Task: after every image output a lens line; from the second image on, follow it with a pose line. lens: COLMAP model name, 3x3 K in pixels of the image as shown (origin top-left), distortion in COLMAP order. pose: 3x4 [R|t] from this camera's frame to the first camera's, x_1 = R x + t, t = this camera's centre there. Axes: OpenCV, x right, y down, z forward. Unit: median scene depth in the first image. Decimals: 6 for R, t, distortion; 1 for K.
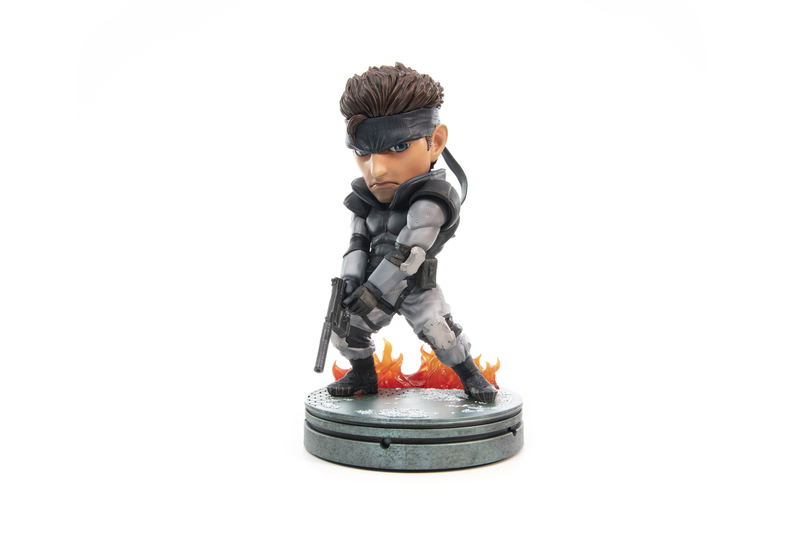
lens RADIAL K [[723.6, 0, 400.0], [0, 723.6, 266.5], [0, 0, 1]] dist [-0.003883, -0.000434]
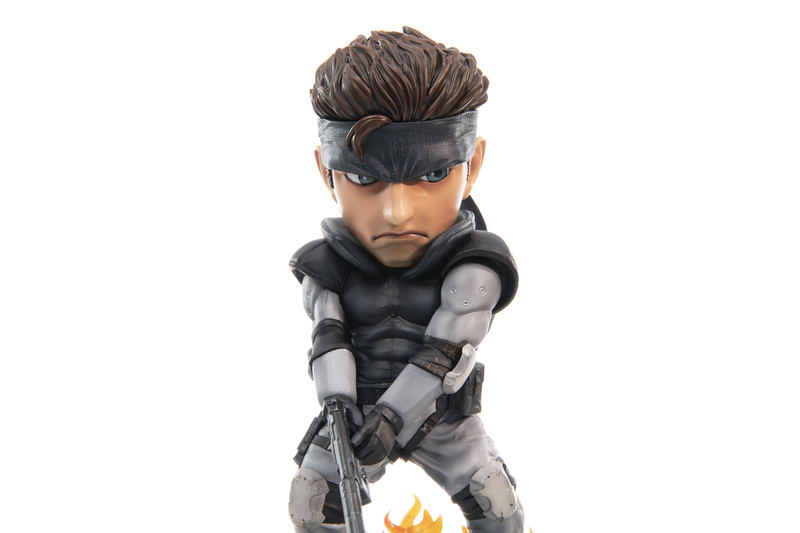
lens RADIAL K [[1292.8, 0, 400.0], [0, 1292.8, 288.1], [0, 0, 1]] dist [0.118935, -0.001769]
pose [[0.928951, 0.015201, 0.369891, -0.410098], [0.005653, 0.998458, -0.055230, -0.014528], [-0.370160, 0.053397, 0.927432, 0.041181]]
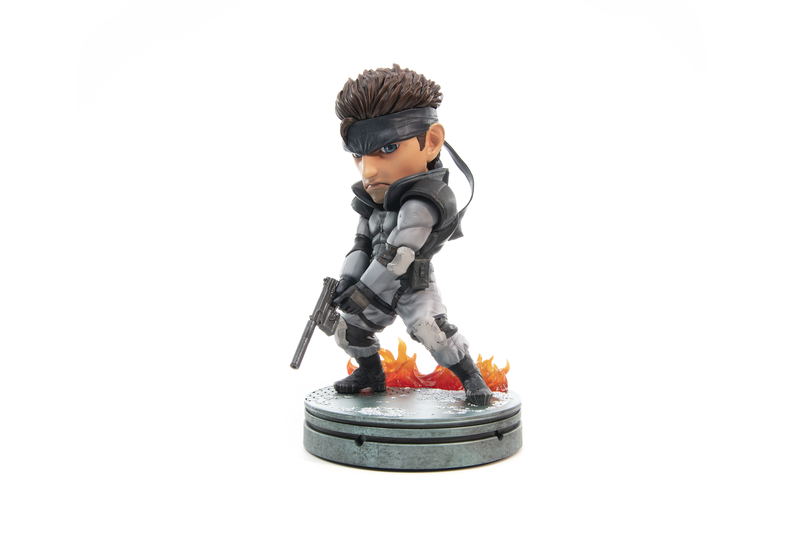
lens RADIAL K [[723.6, 0, 400.0], [0, 723.6, 266.5], [0, 0, 1]] dist [-0.003883, -0.000434]
pose [[0.977161, 0.000894, -0.212499, 0.226775], [-0.000828, 1.000000, 0.000397, -0.000450], [0.212499, -0.000211, 0.977161, 0.018061]]
